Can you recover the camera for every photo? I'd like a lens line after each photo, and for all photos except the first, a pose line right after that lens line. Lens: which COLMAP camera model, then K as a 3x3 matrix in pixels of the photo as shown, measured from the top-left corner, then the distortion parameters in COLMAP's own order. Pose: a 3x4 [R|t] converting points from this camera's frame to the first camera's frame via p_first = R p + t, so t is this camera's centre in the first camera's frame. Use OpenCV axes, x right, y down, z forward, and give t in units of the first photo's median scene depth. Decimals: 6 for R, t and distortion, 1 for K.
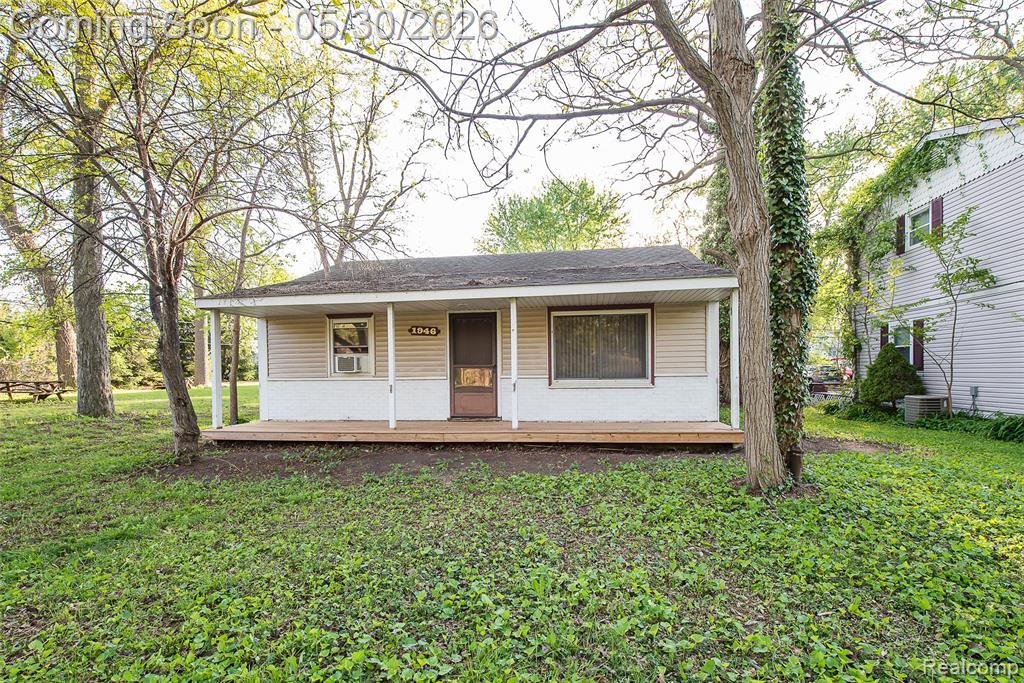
lens RADIAL K [[433.8, 0, 514.1], [0, 433.8, 374.3], [0, 0, 1]] dist [-0.000371, -0.003835]
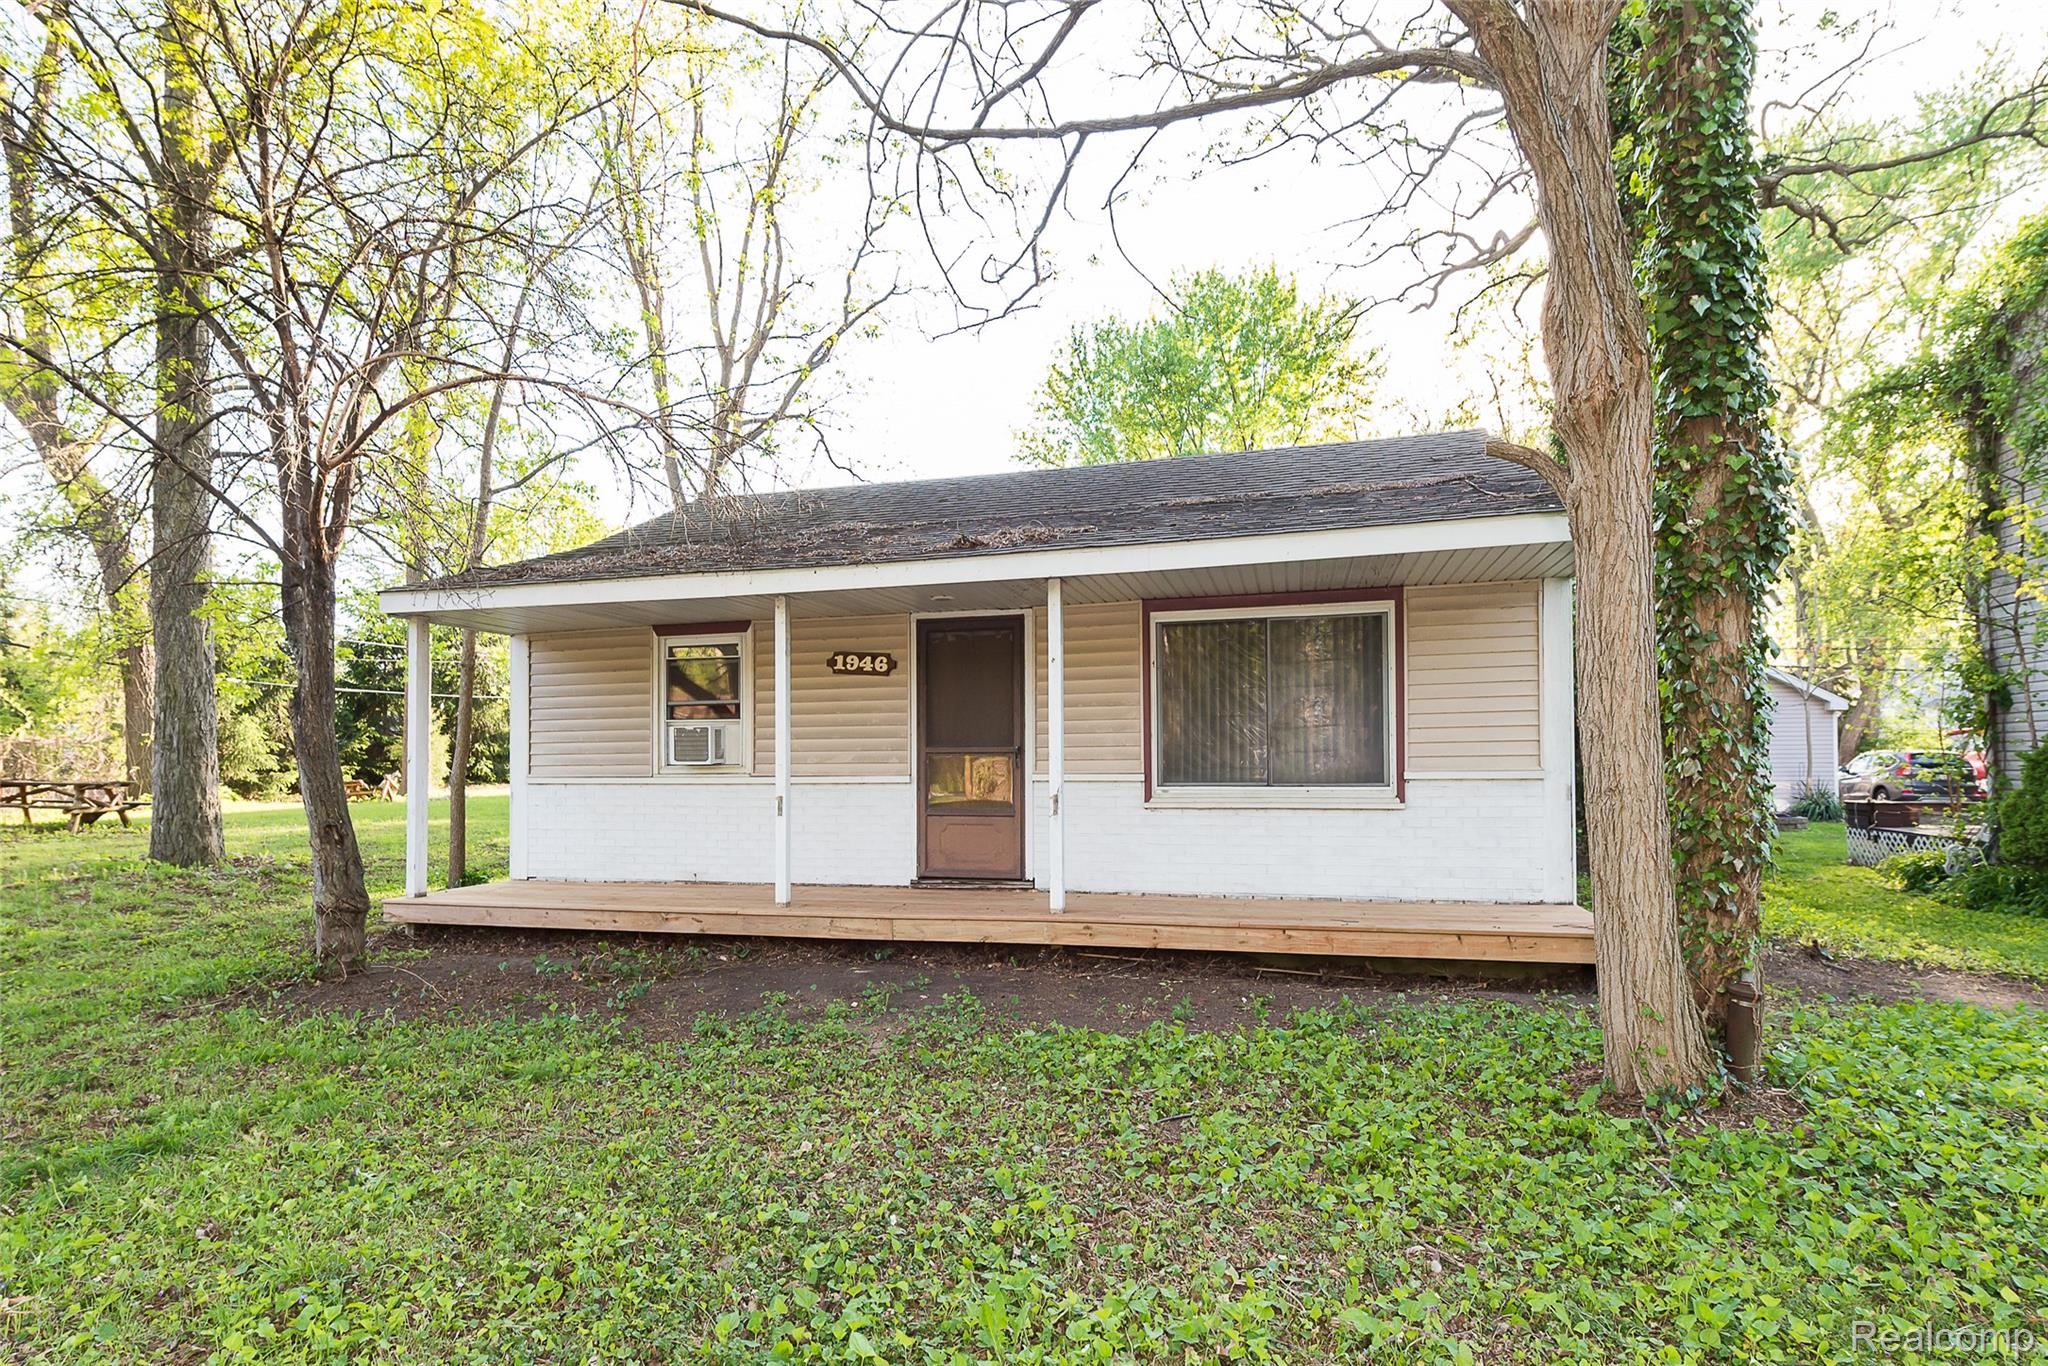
lens RADIAL K [[1113.4, 0, 1023.2], [0, 1113.4, 724.5], [0, 0, 1]] dist [0.026485, -0.002544]
pose [[0.989206, -0.002005, -0.146517, 0.115091], [-0.003873, 0.999199, -0.039823, -0.002428], [0.146479, 0.039961, 0.988406, -0.005105]]
